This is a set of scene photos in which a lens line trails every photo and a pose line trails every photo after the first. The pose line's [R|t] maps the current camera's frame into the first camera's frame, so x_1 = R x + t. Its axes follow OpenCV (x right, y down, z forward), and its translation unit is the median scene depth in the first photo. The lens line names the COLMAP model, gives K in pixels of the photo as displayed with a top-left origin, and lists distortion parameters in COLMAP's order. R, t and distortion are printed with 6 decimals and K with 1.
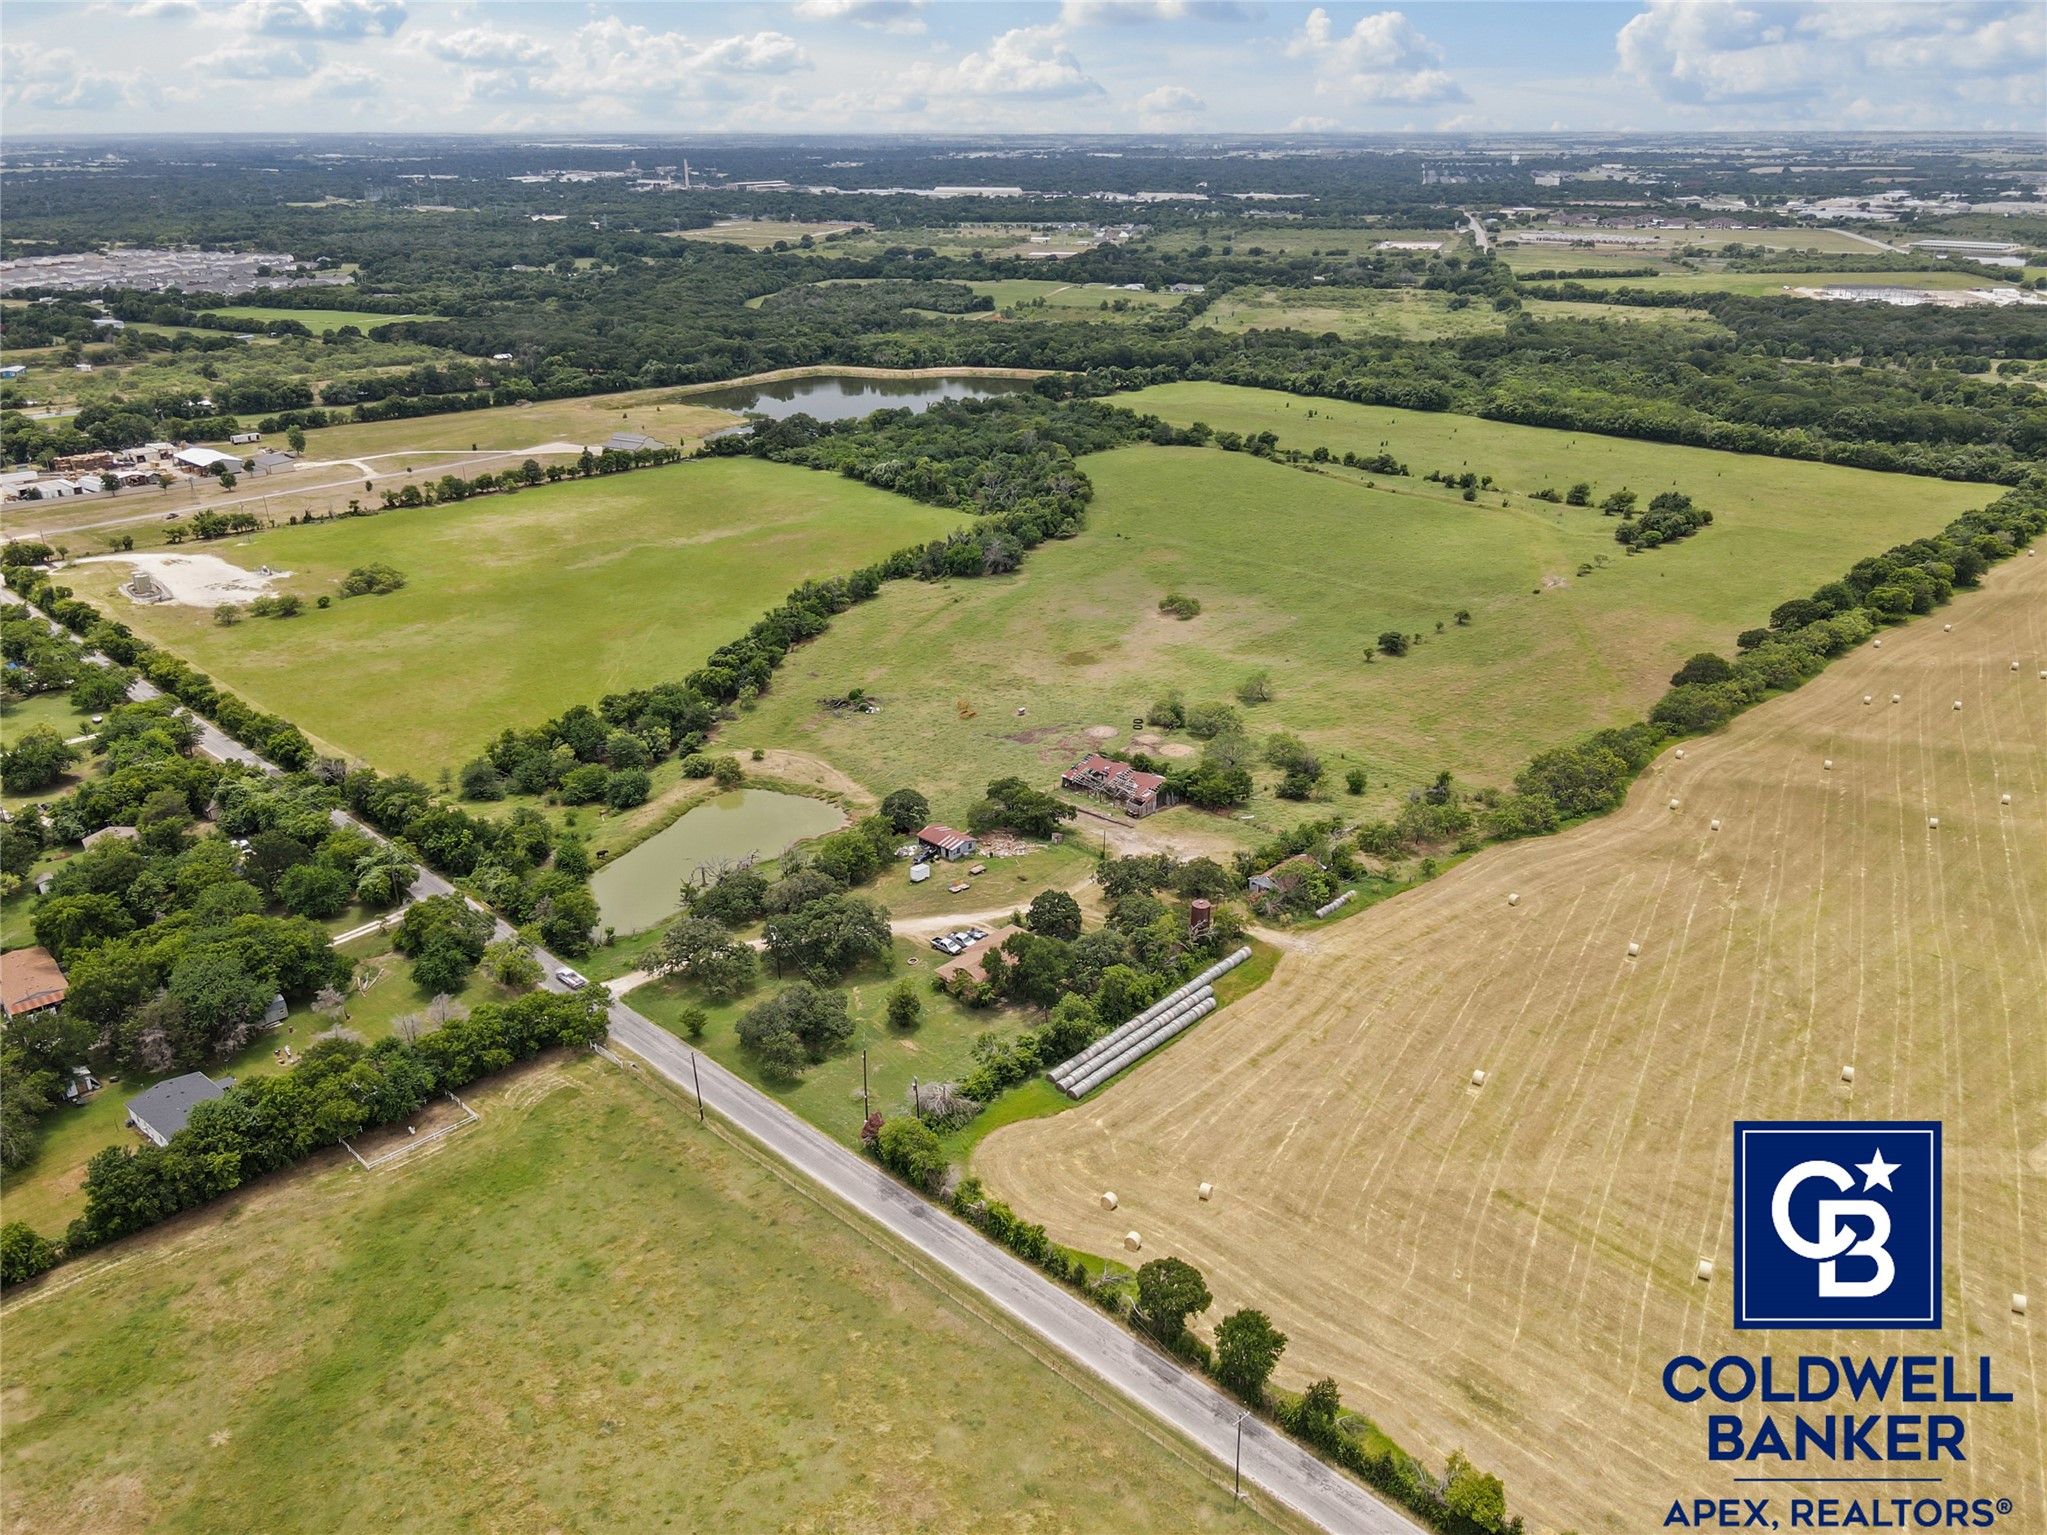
lens RADIAL K [[1528.5, 0, 1029.4], [0, 1528.5, 725.3], [0, 0, 1]] dist [0.020513, -0.007342]
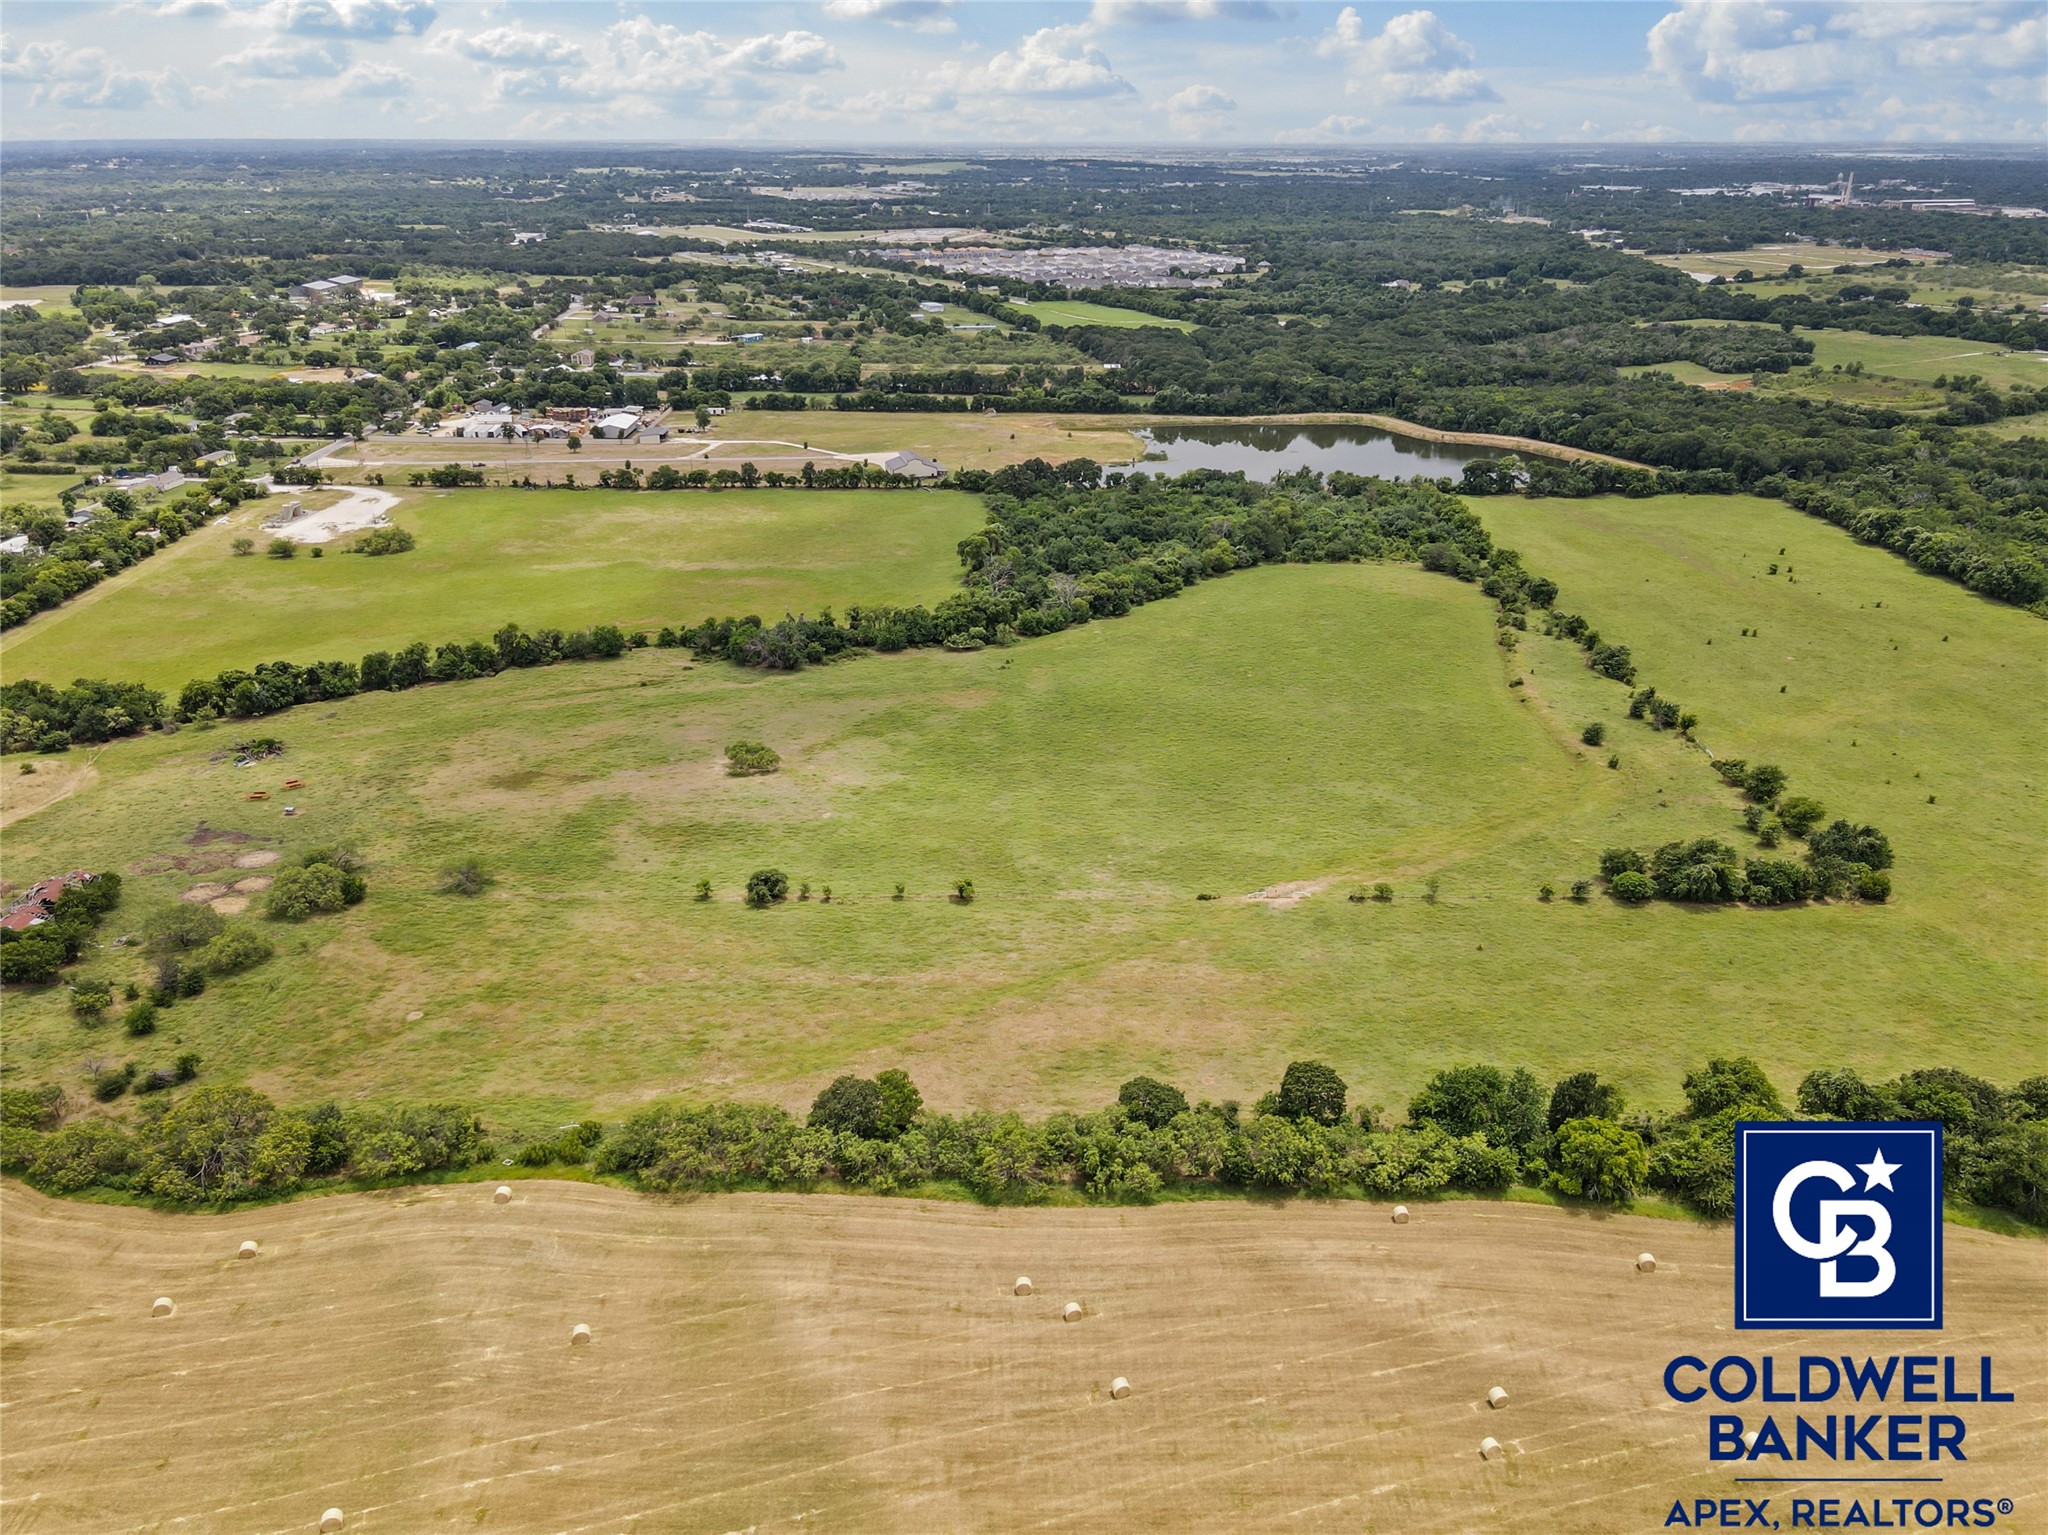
lens RADIAL K [[1529.3, 0, 1039.2], [0, 1529.3, 786.3], [0, 0, 1]] dist [0.020513, -0.007342]
pose [[0.729283, 0.276202, -0.625986, 0.448367], [-0.257795, 0.958398, 0.122536, -0.126026], [0.633789, 0.072013, 0.770147, 0.319381]]
